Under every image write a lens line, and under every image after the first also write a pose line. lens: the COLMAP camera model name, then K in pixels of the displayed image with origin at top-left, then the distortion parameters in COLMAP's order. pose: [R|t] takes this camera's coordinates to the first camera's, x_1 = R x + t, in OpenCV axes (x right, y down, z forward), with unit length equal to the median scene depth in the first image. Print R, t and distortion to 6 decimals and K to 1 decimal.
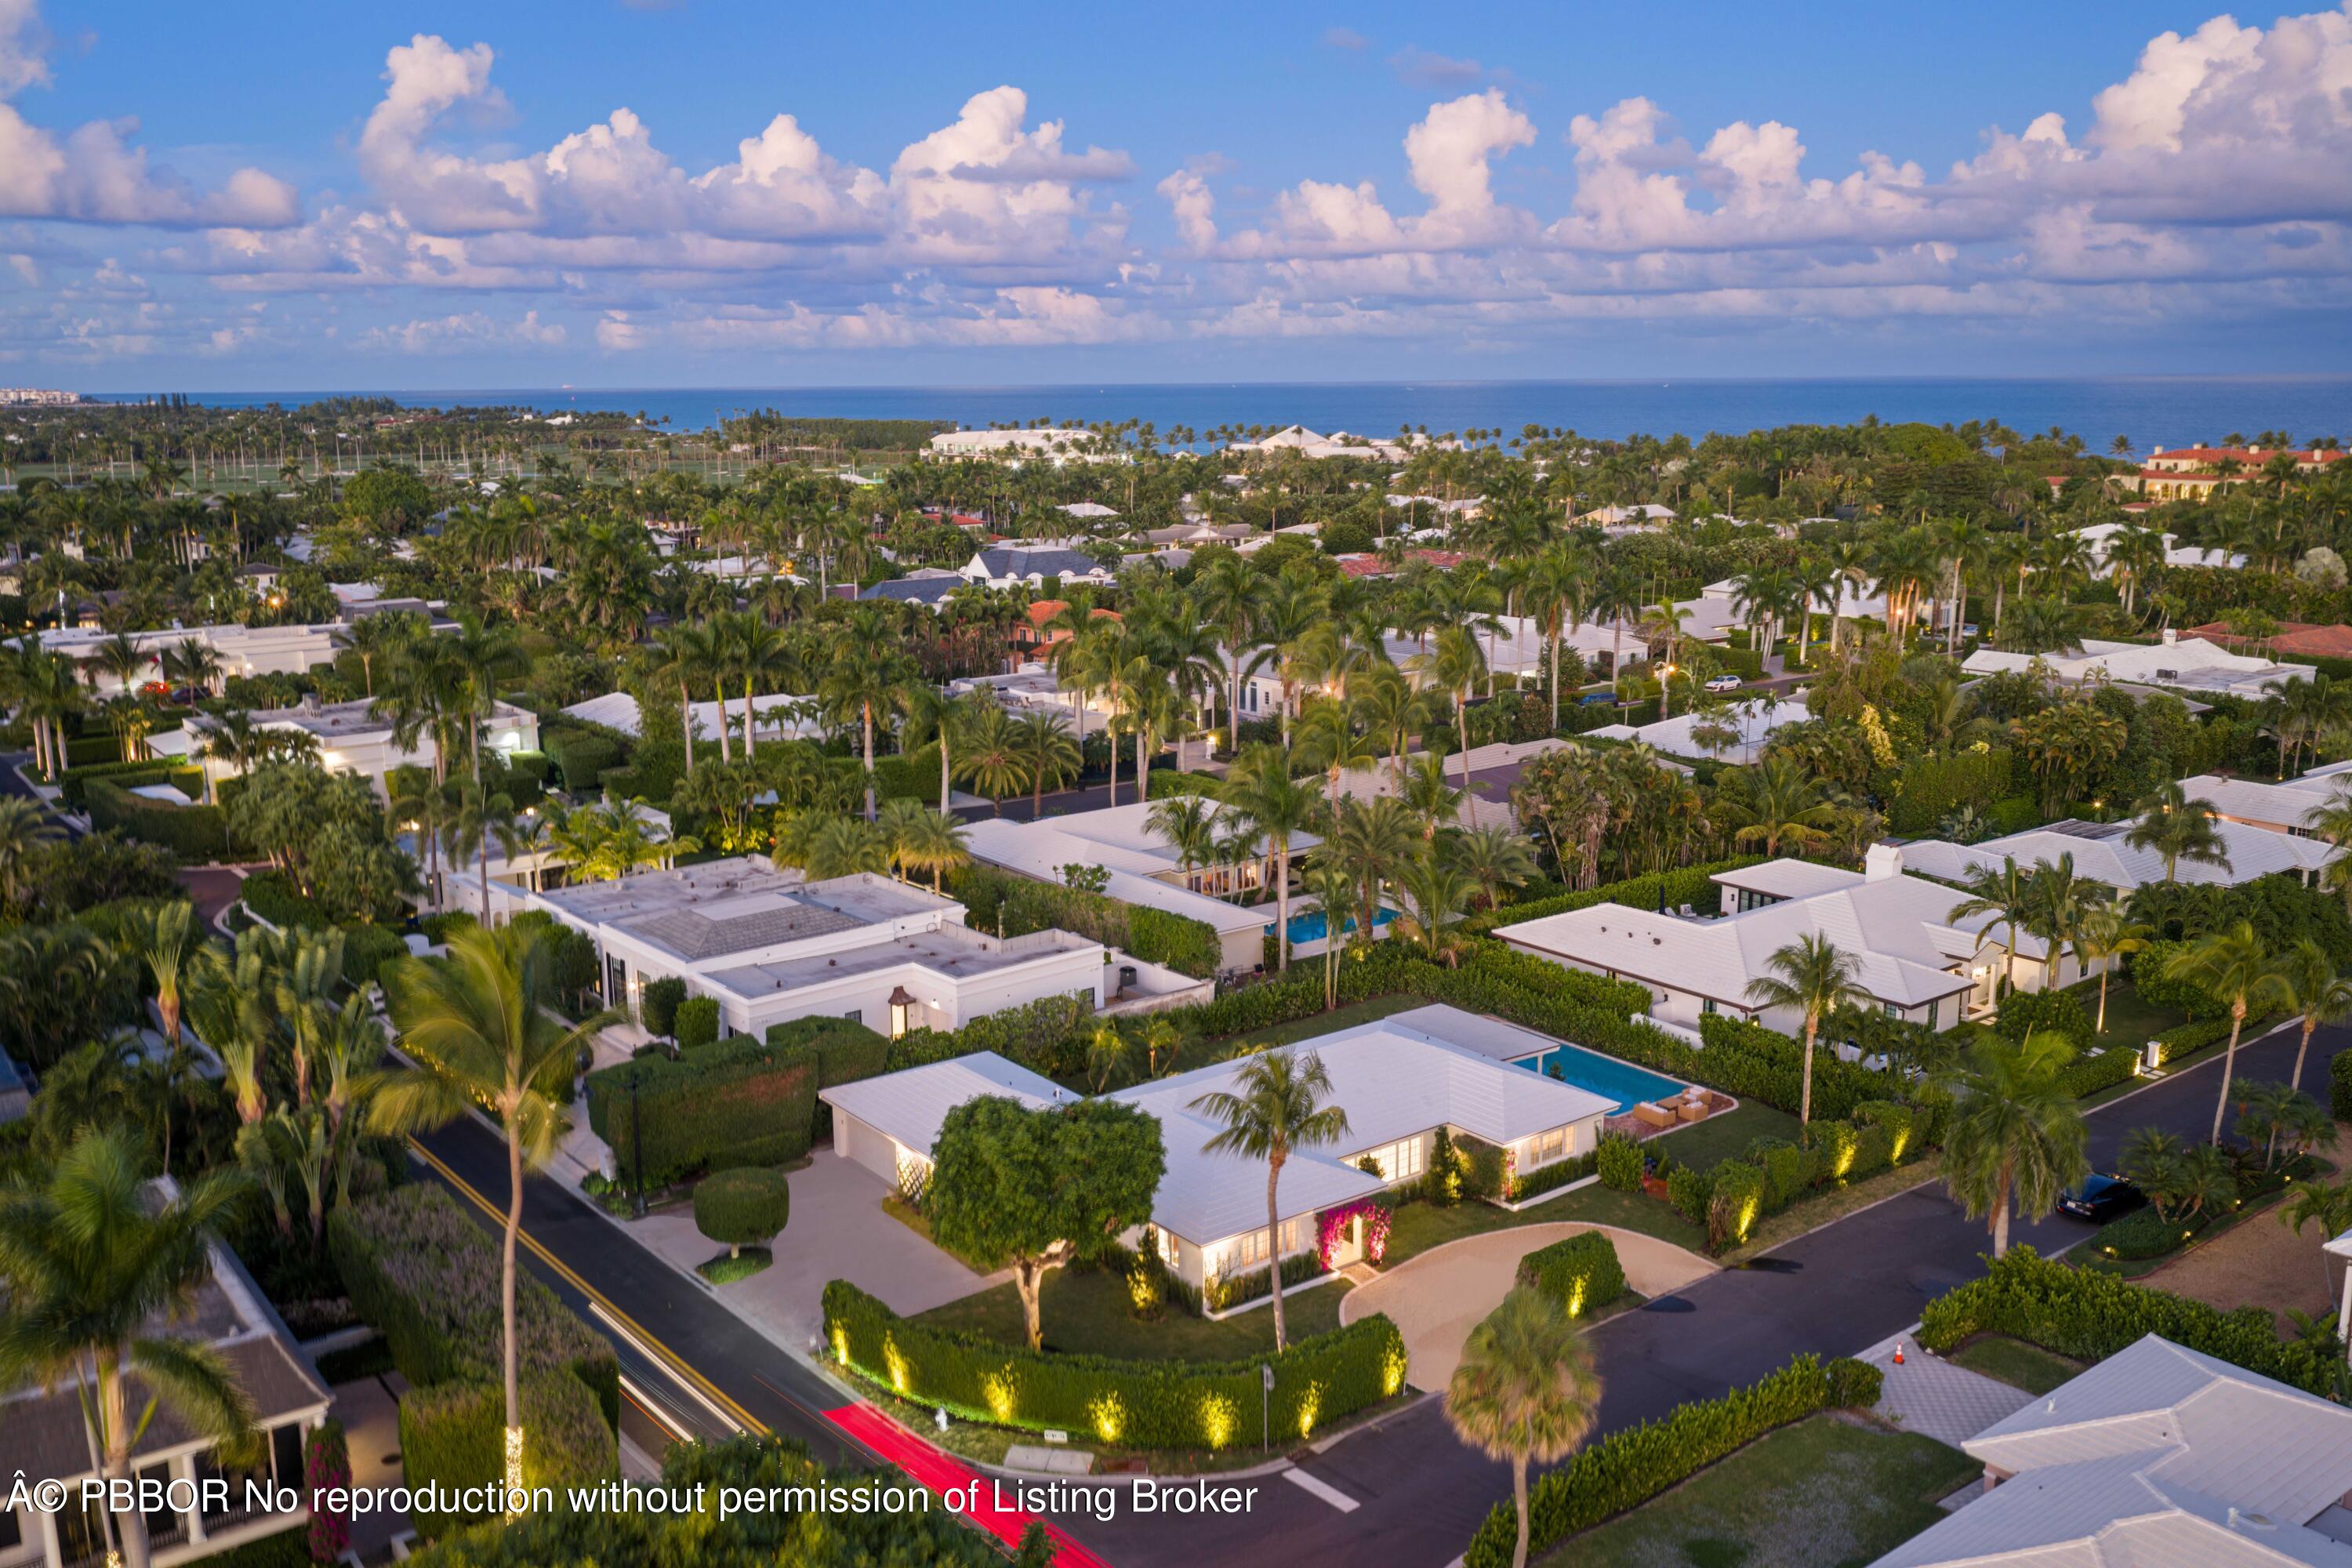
lens RADIAL K [[1969.2, 0, 1173.4], [0, 1969.2, 774.5], [0, 0, 1]] dist [0.005765, -0.018178]
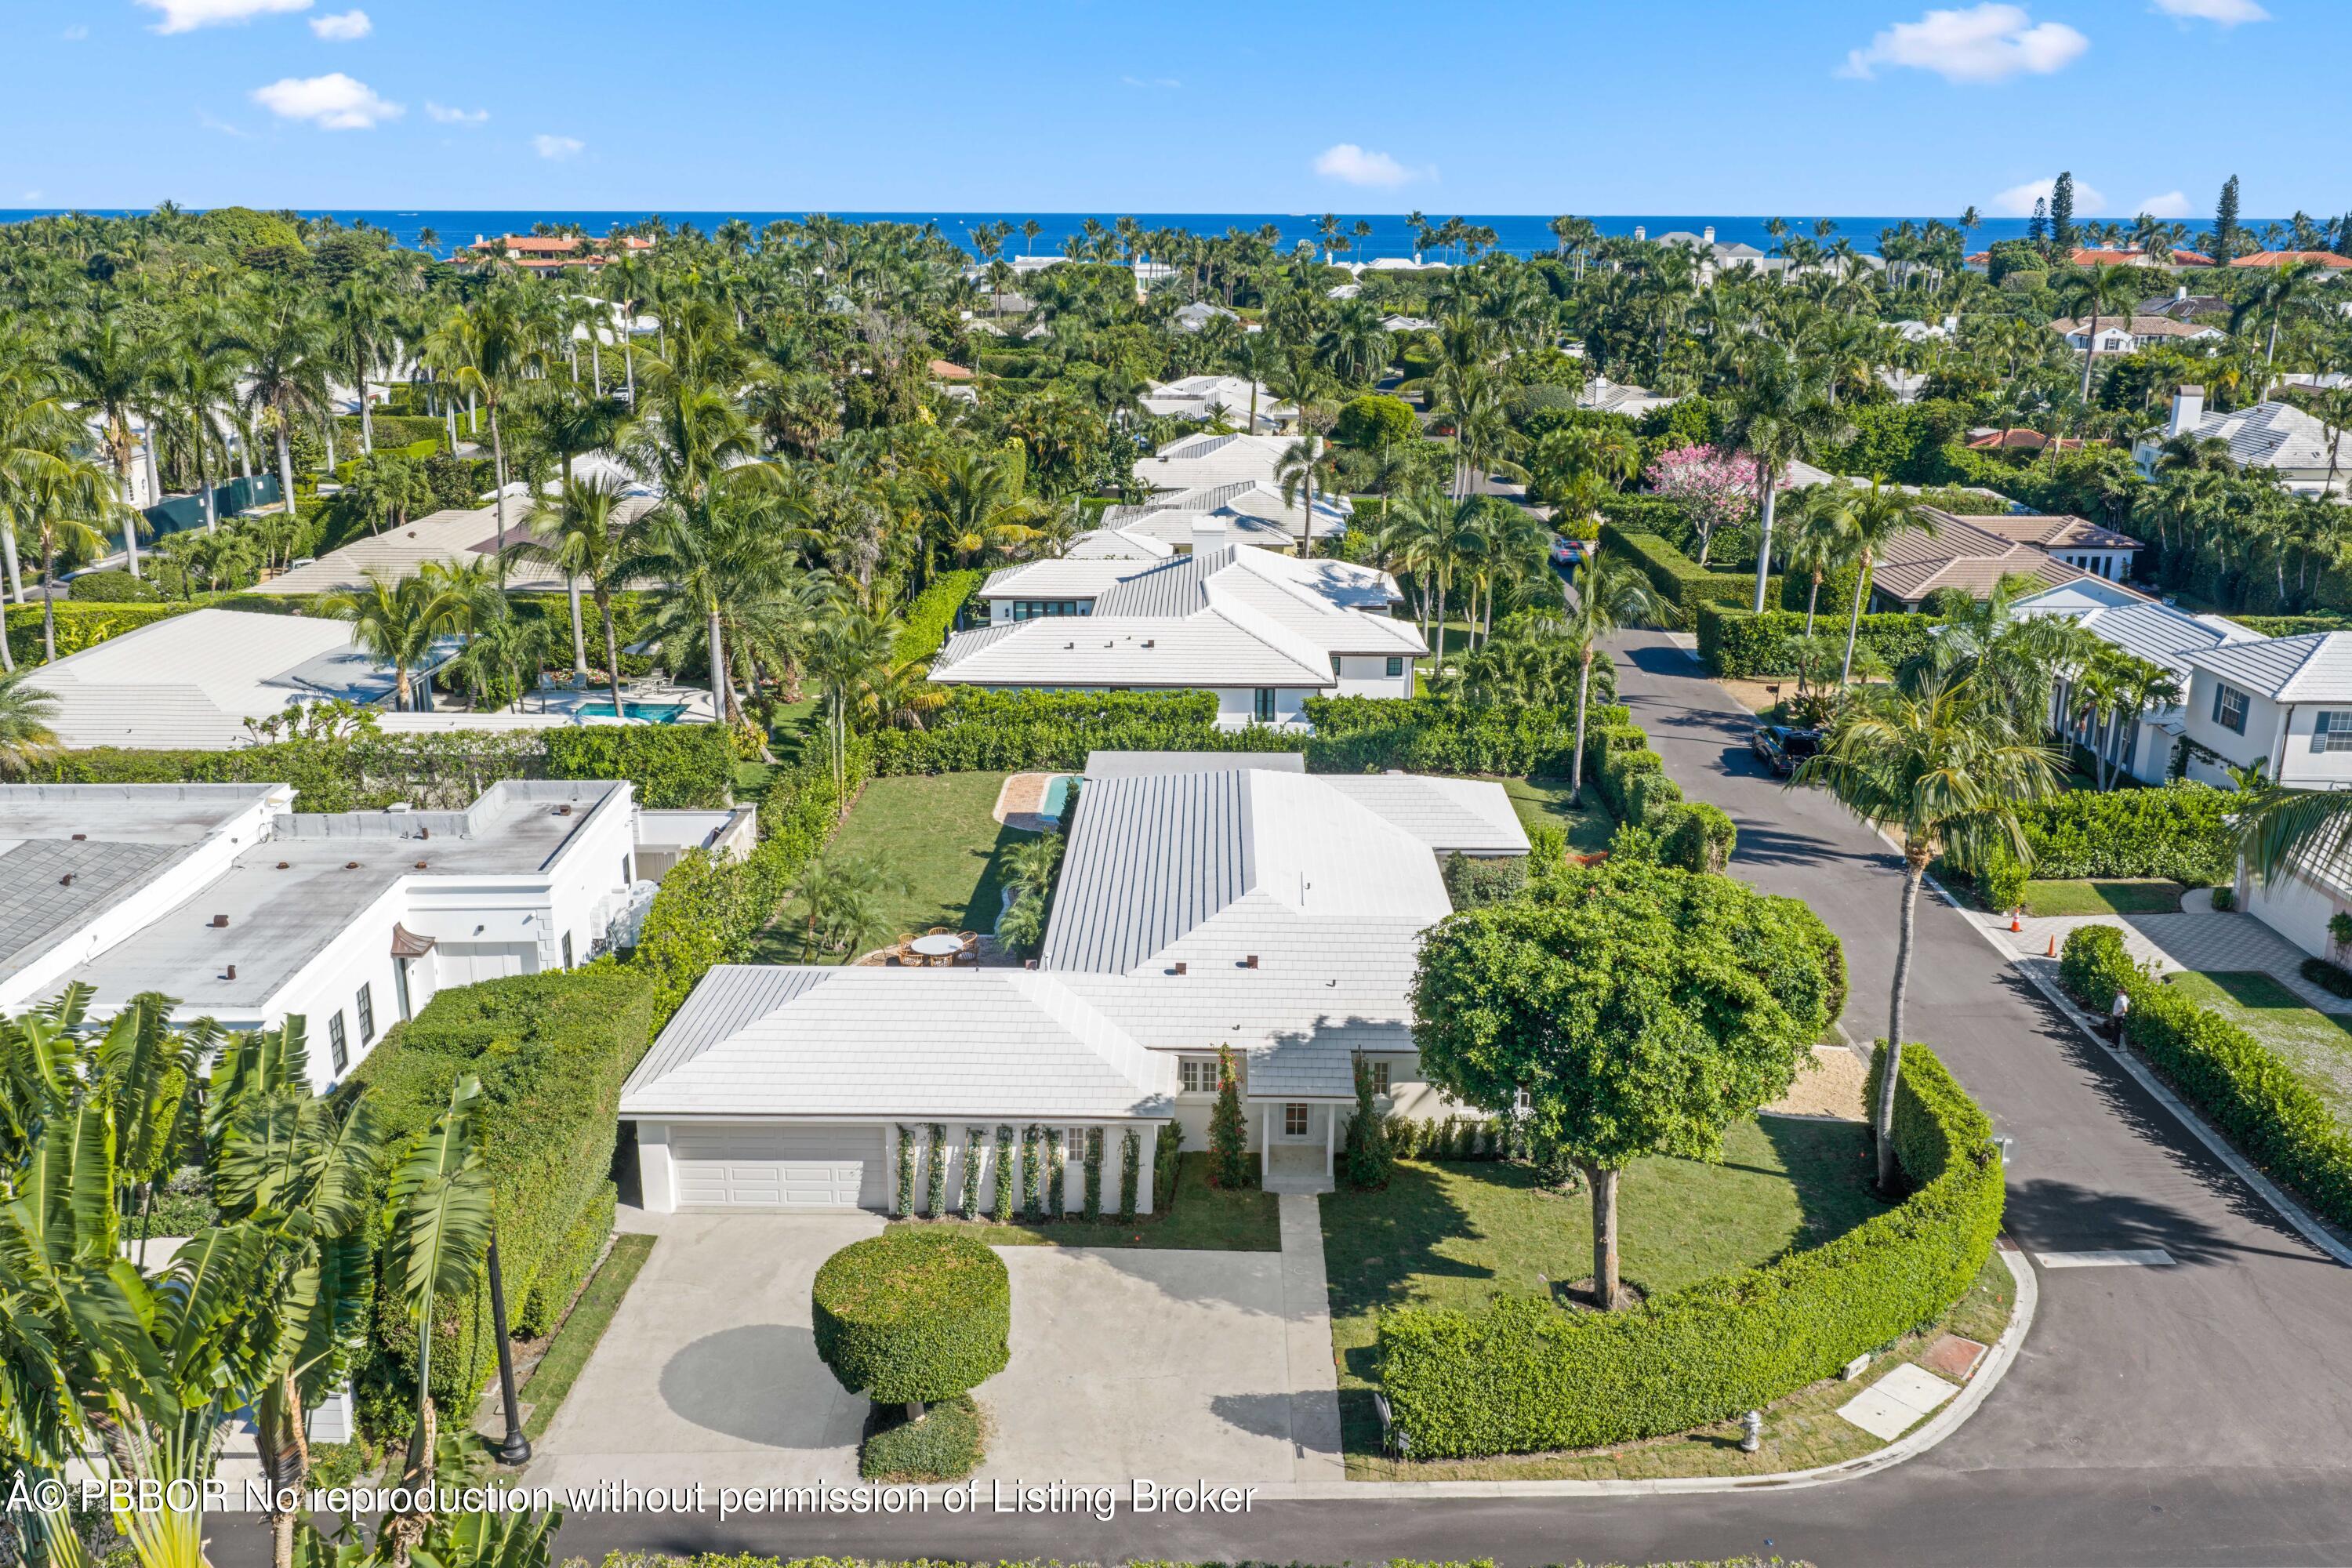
lens RADIAL K [[1969.2, 0, 1173.4], [0, 1969.2, 774.5], [0, 0, 1]] dist [0.005765, -0.018178]
pose [[0.620644, -0.203820, 0.757138, -0.316759], [0.145982, 0.978777, 0.143820, 0.018621], [-0.770383, 0.021268, 0.637227, 0.395018]]
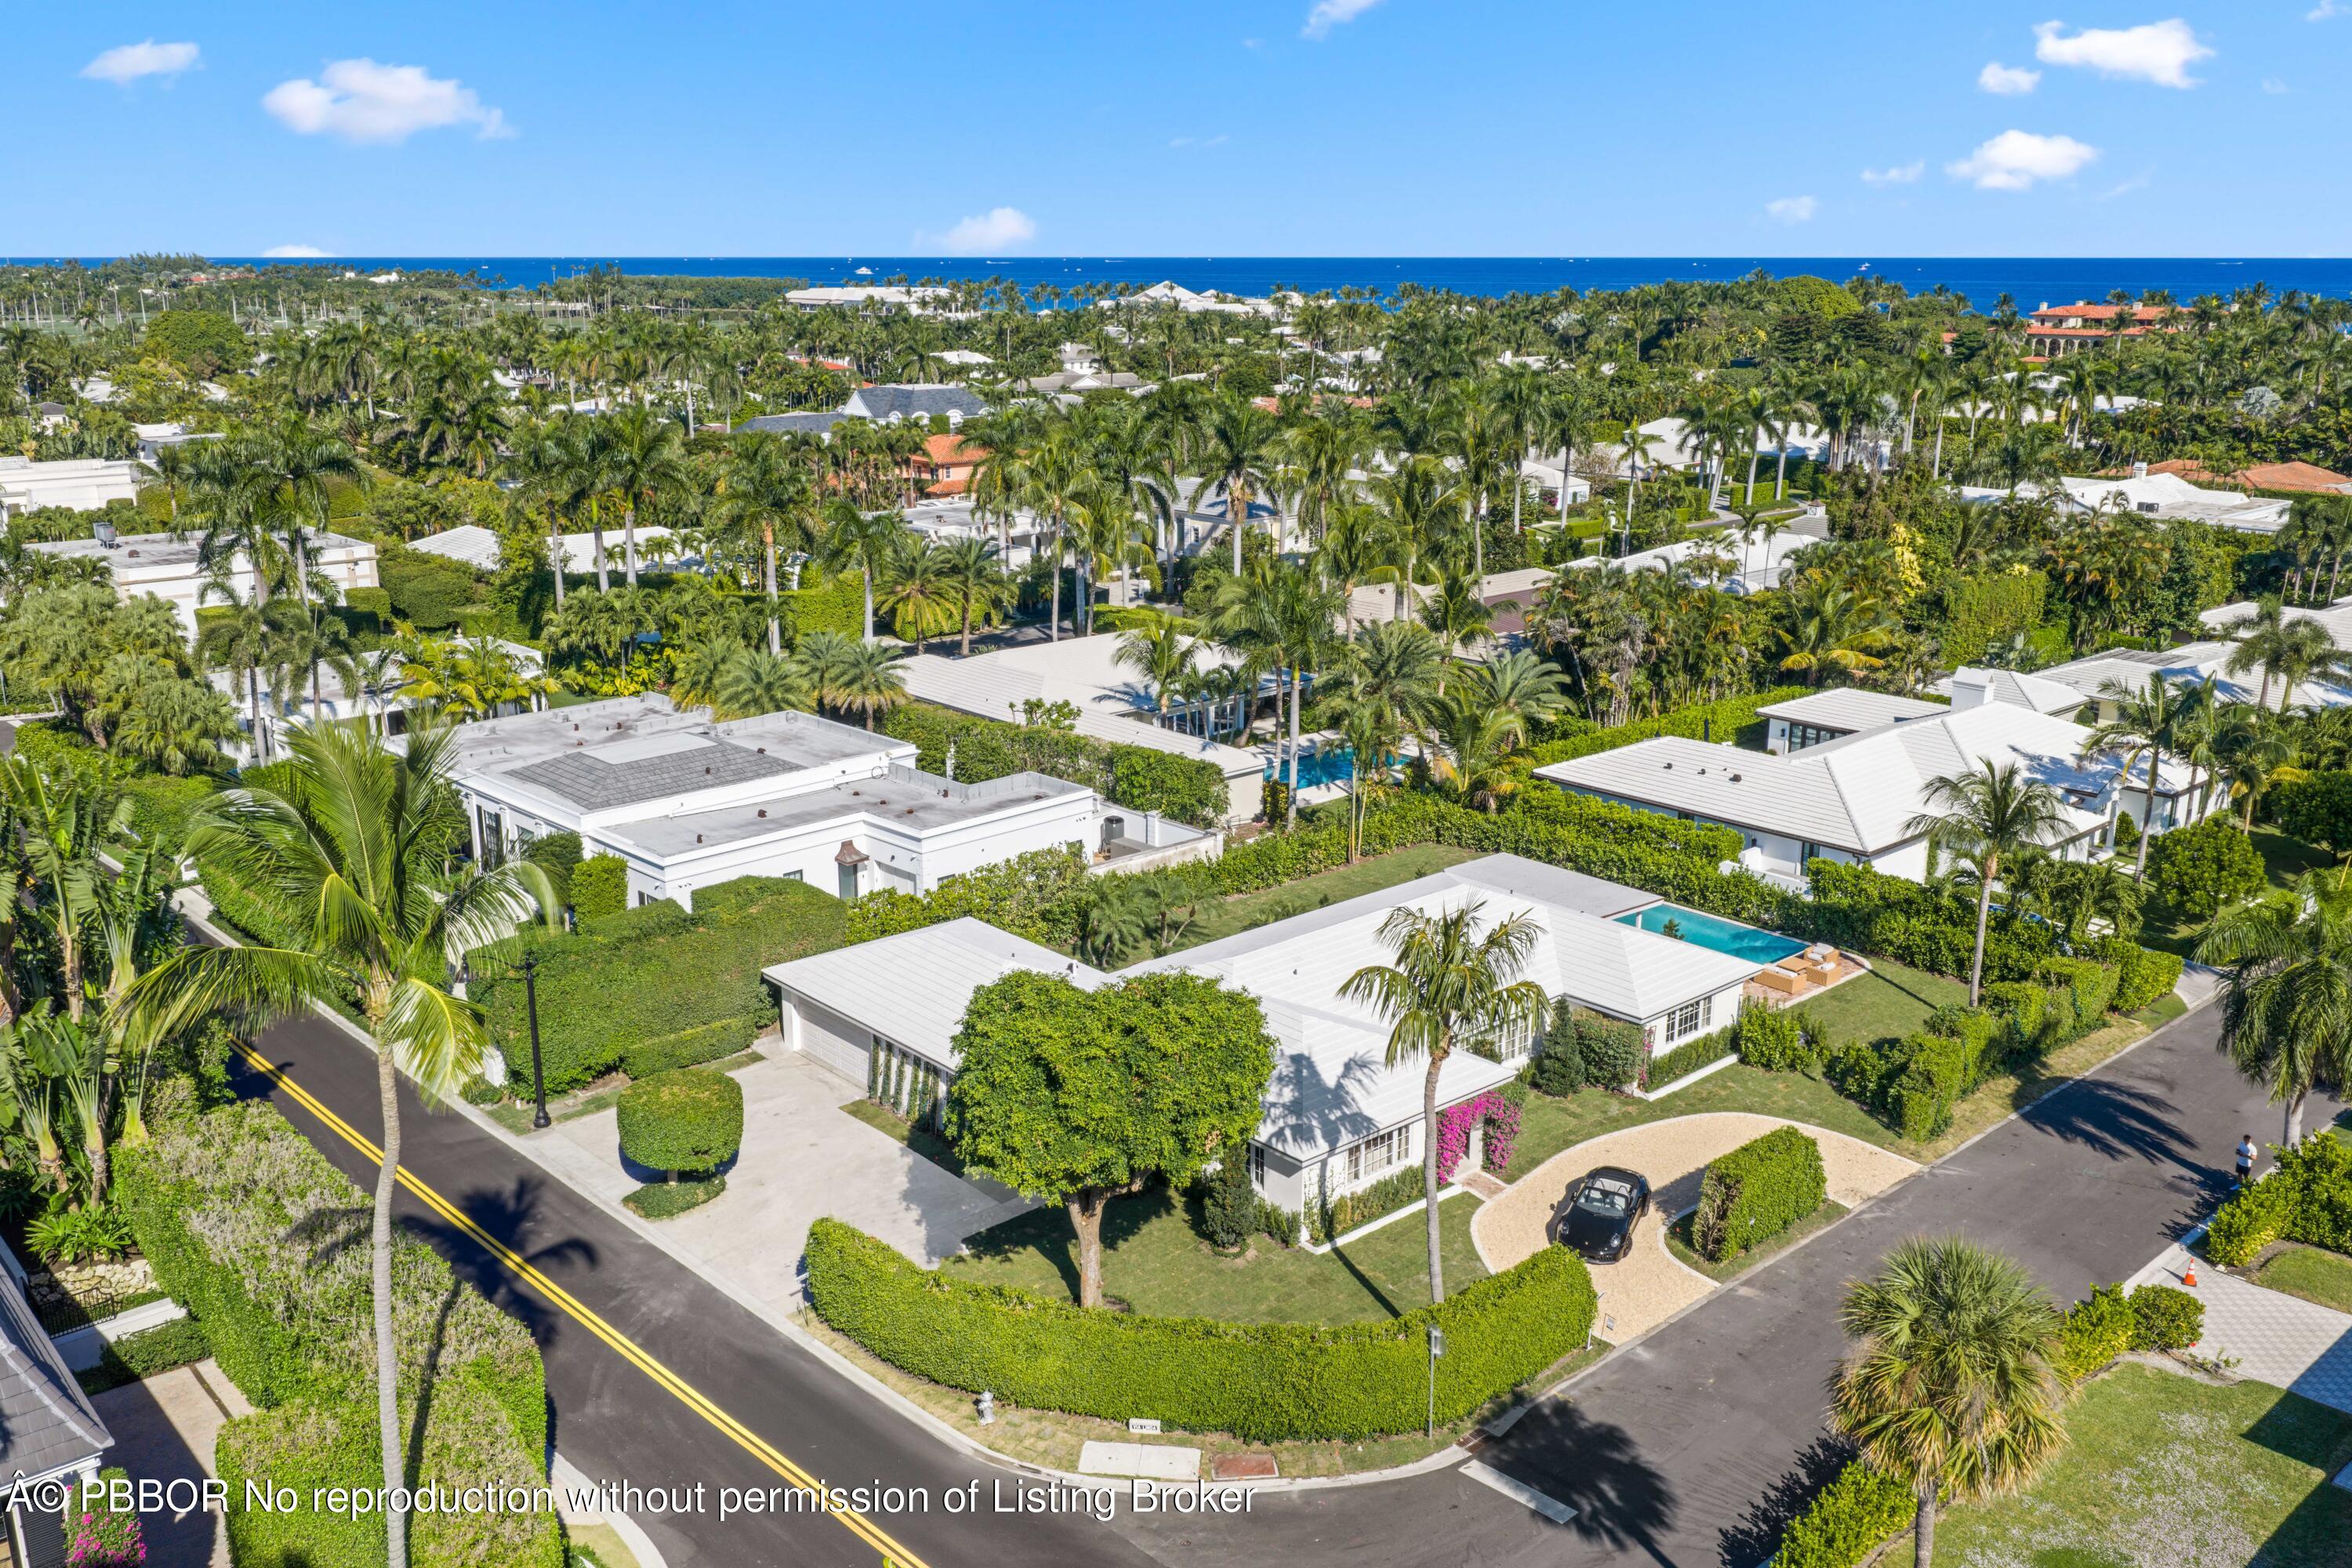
lens RADIAL K [[1935.8, 0, 1181.1], [0, 1935.8, 792.2], [0, 0, 1]] dist [0.003557, -0.010676]
pose [[0.996577, -0.010593, 0.081989, -0.053924], [0.004675, 0.997391, 0.072038, 0.024554], [-0.082538, -0.071408, 0.994026, 0.154466]]
